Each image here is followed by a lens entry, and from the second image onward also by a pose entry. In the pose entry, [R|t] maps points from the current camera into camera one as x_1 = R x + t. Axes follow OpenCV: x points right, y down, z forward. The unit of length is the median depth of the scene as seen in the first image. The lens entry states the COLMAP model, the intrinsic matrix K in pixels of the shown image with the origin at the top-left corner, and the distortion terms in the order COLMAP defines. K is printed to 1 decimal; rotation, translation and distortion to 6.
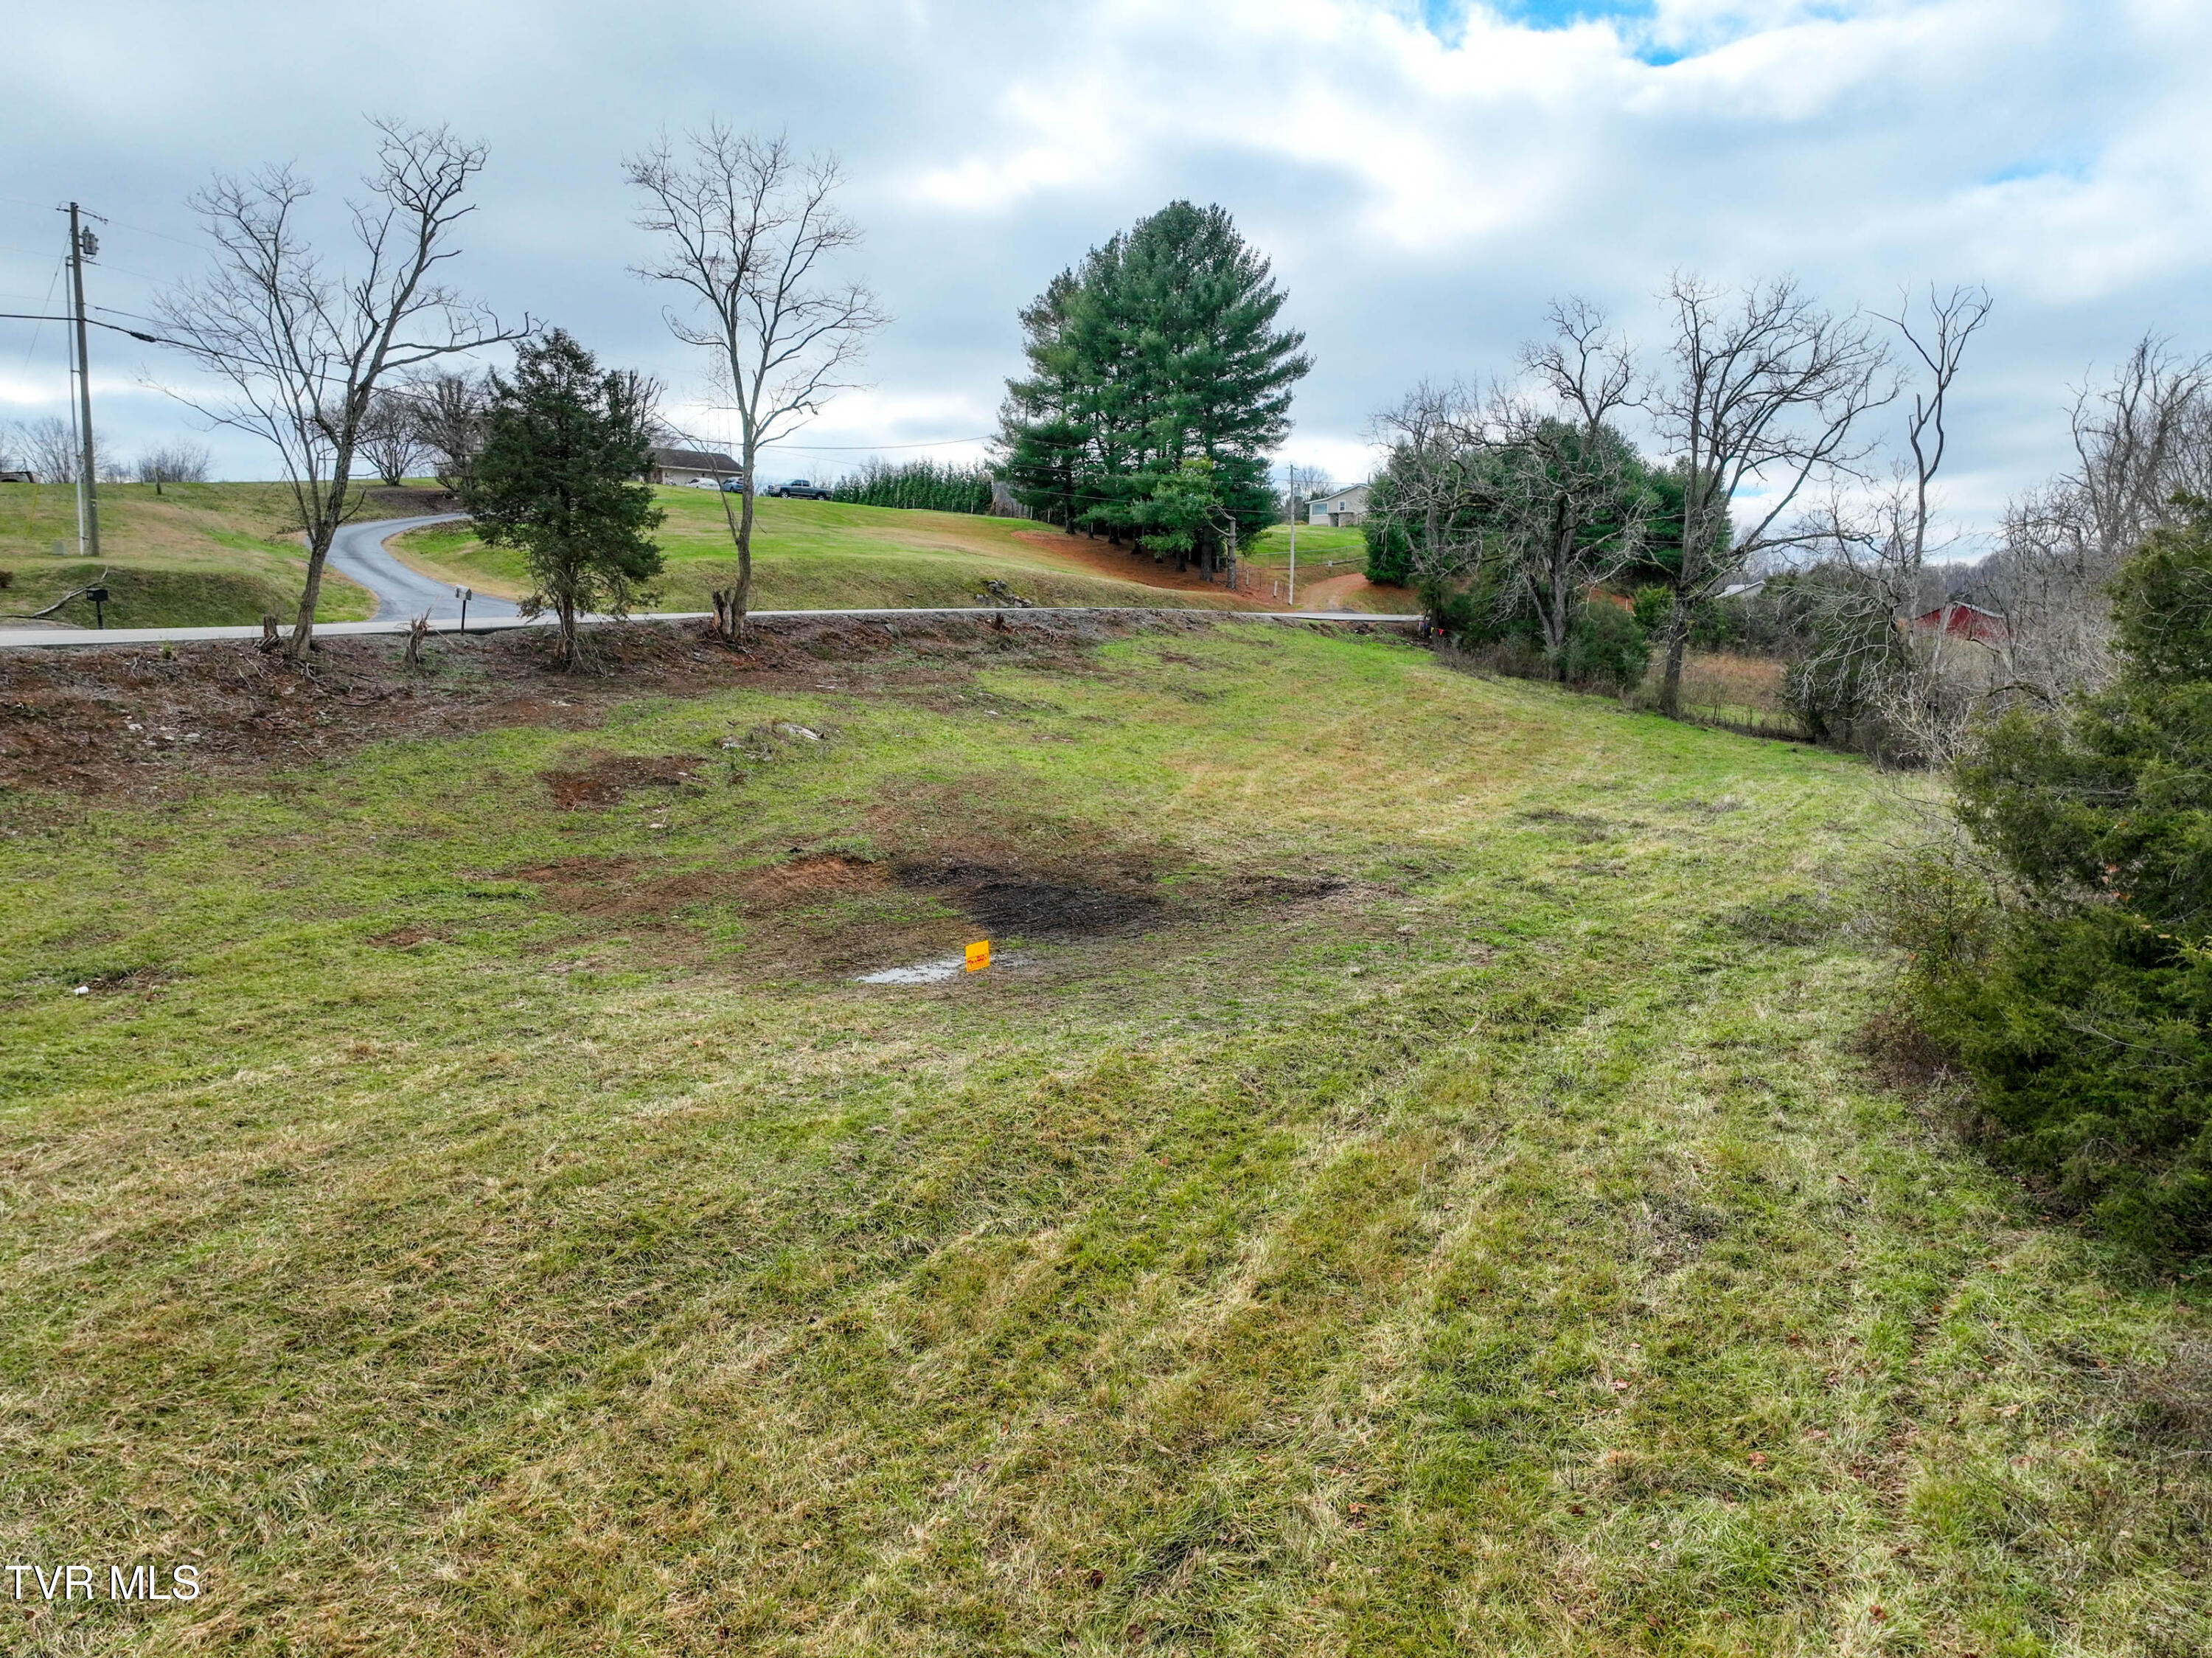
lens RADIAL K [[1557.6, 0, 1111.0], [0, 1557.6, 822.8], [0, 0, 1]] dist [-0.008623, 0.025525]
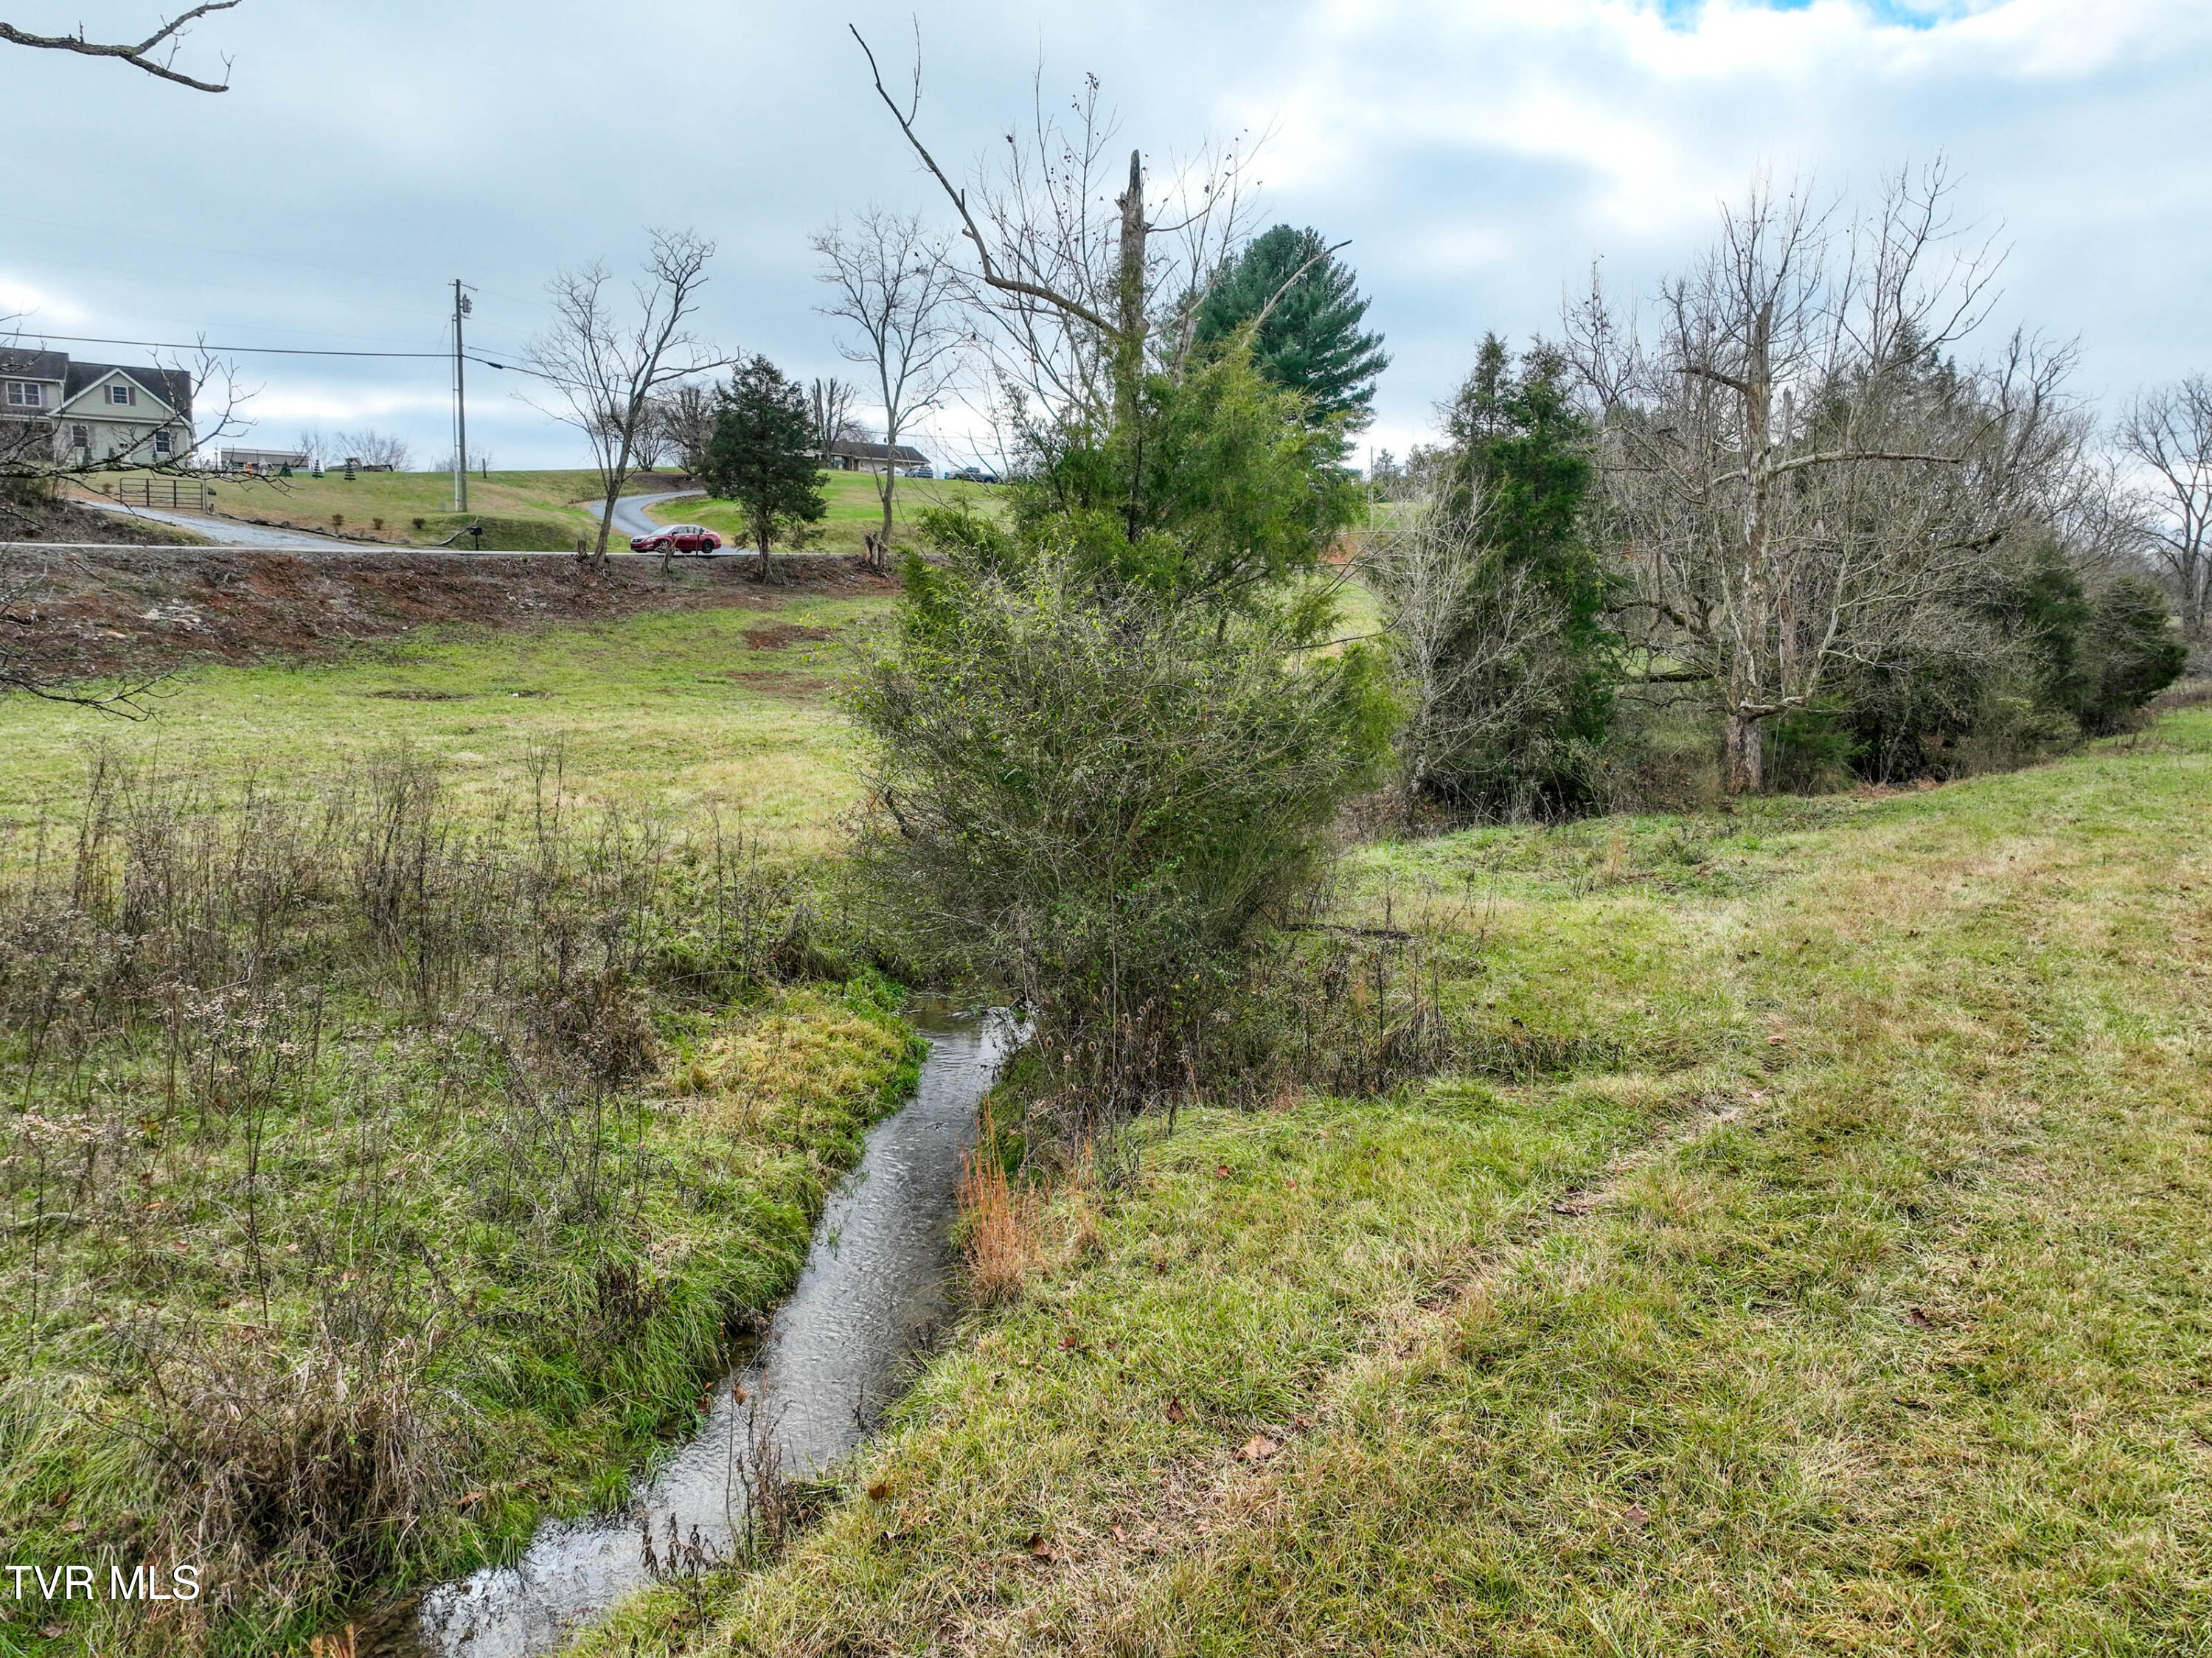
lens RADIAL K [[1553.6, 0, 1112.5], [0, 1553.6, 821.4], [0, 0, 1]] dist [0.001768, 0.014854]
pose [[0.991230, 0.015844, -0.131197, 0.160049], [-0.015610, 0.999874, 0.002815, 0.106822], [0.131225, -0.000742, 0.991352, -0.381939]]
